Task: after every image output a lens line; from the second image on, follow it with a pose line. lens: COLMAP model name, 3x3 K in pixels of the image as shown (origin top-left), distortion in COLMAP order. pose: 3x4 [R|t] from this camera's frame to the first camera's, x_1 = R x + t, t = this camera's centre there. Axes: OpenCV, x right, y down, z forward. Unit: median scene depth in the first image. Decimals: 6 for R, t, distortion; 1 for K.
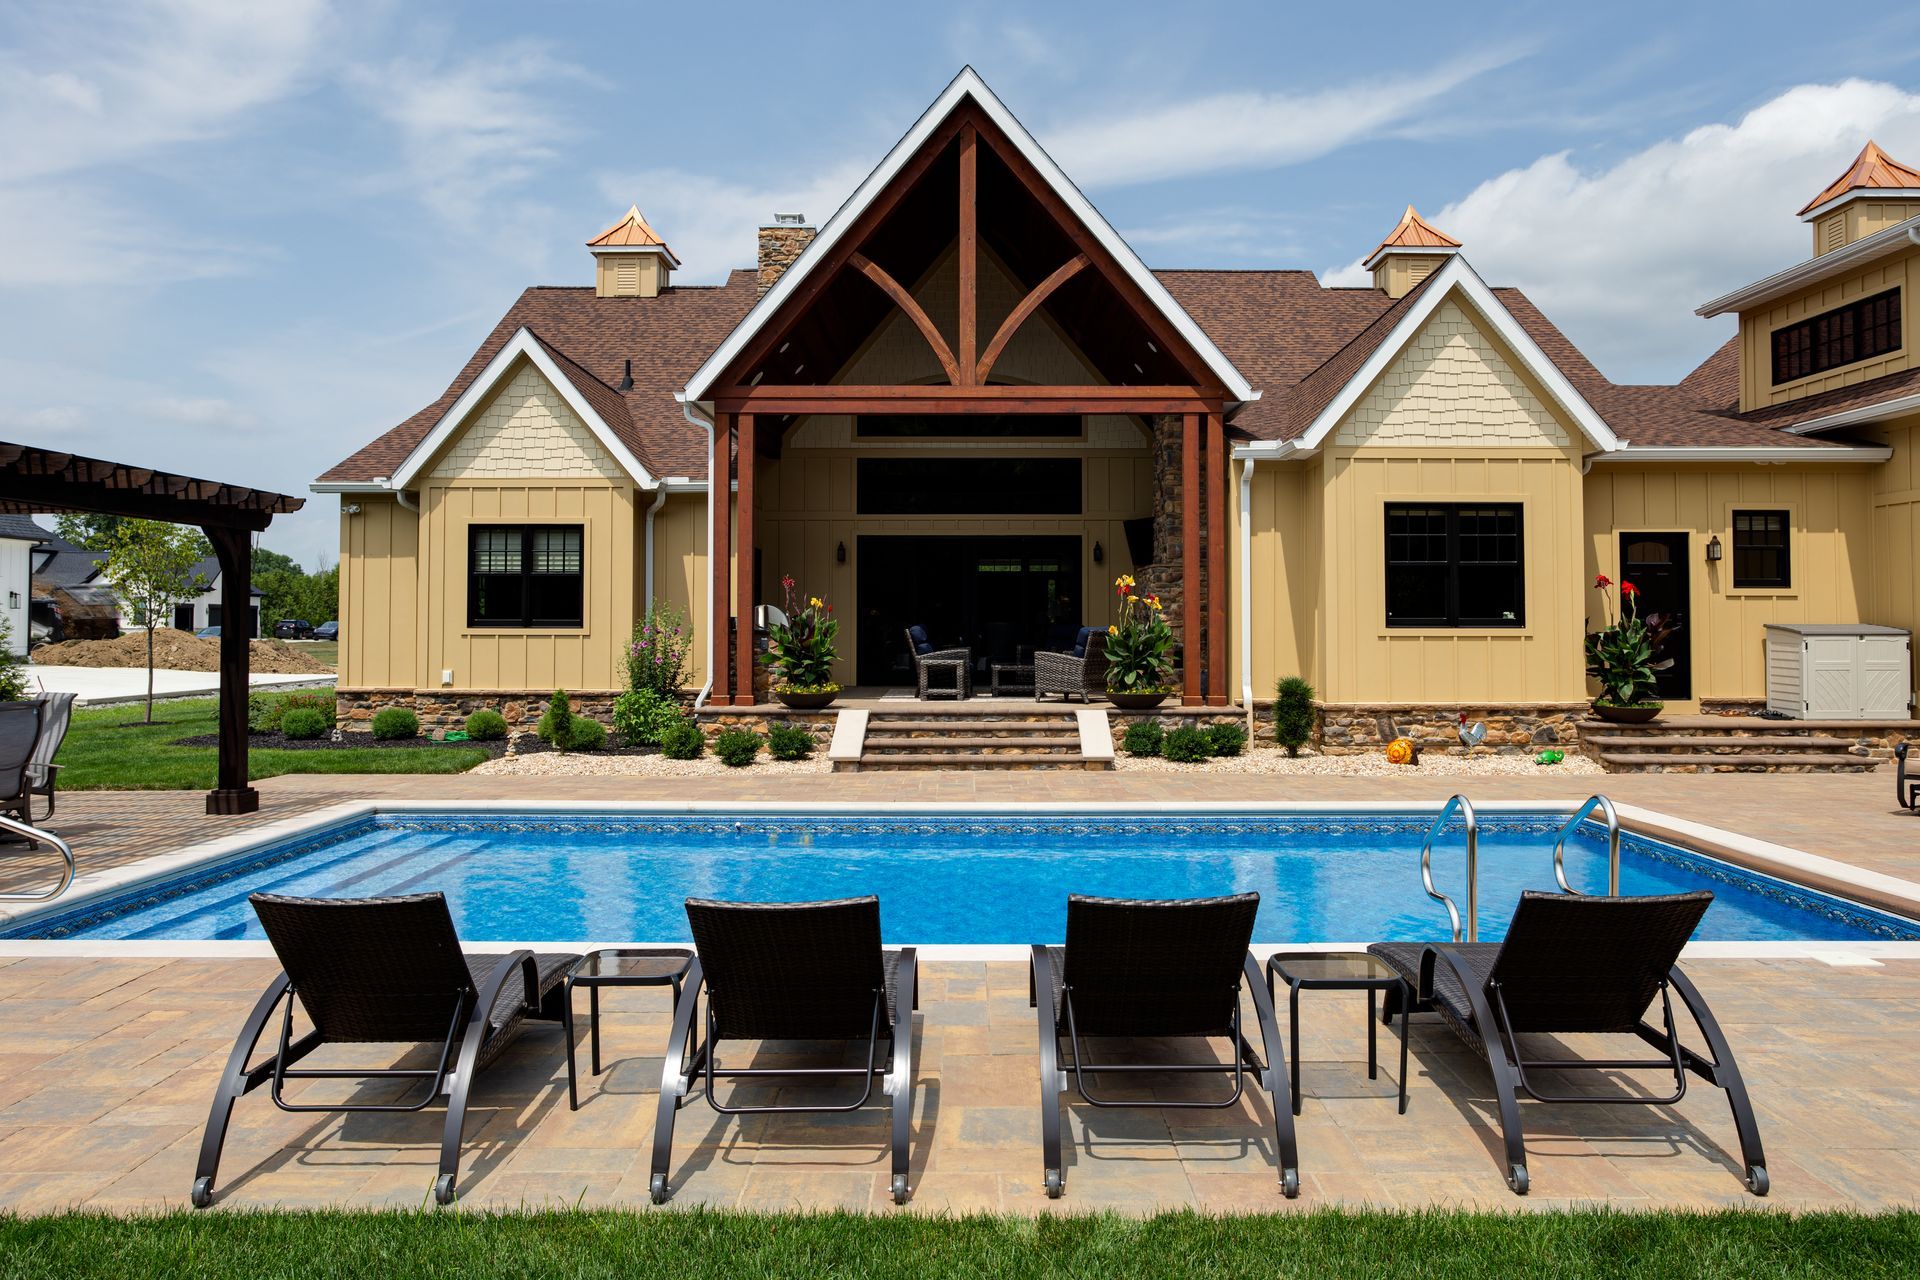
lens RADIAL K [[1451.1, 0, 936.9], [0, 1451.1, 571.4], [0, 0, 1]] dist [0.008186, 0.006184]
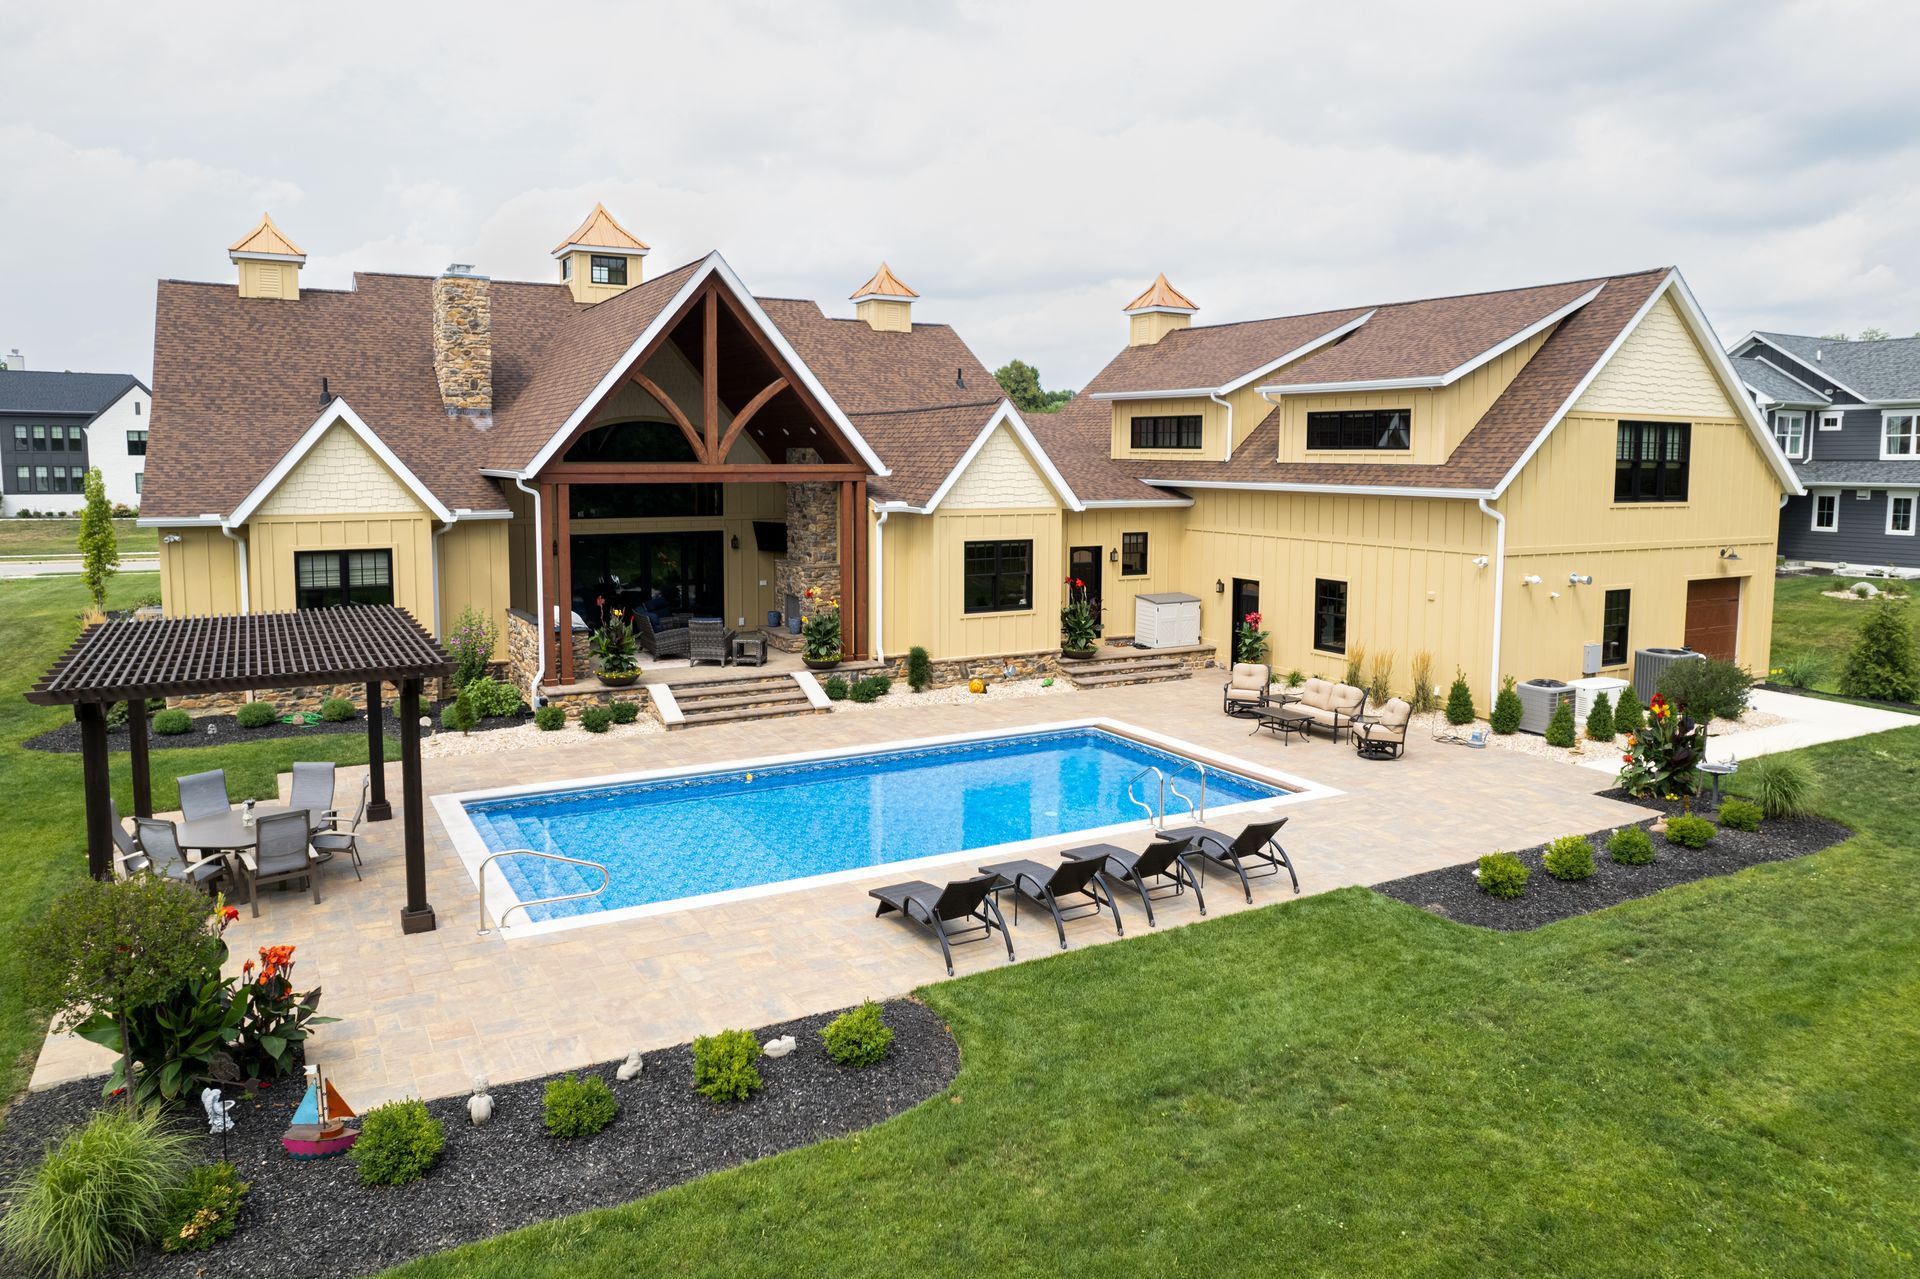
lens RADIAL K [[1451.1, 0, 936.9], [0, 1451.1, 570.9], [0, 0, 1]] dist [0.008186, 0.006184]
pose [[0.870765, -0.050721, 0.489076, -0.560964], [-0.019883, 0.990220, 0.138094, -0.249259], [-0.491297, -0.129972, 0.861240, -0.465742]]
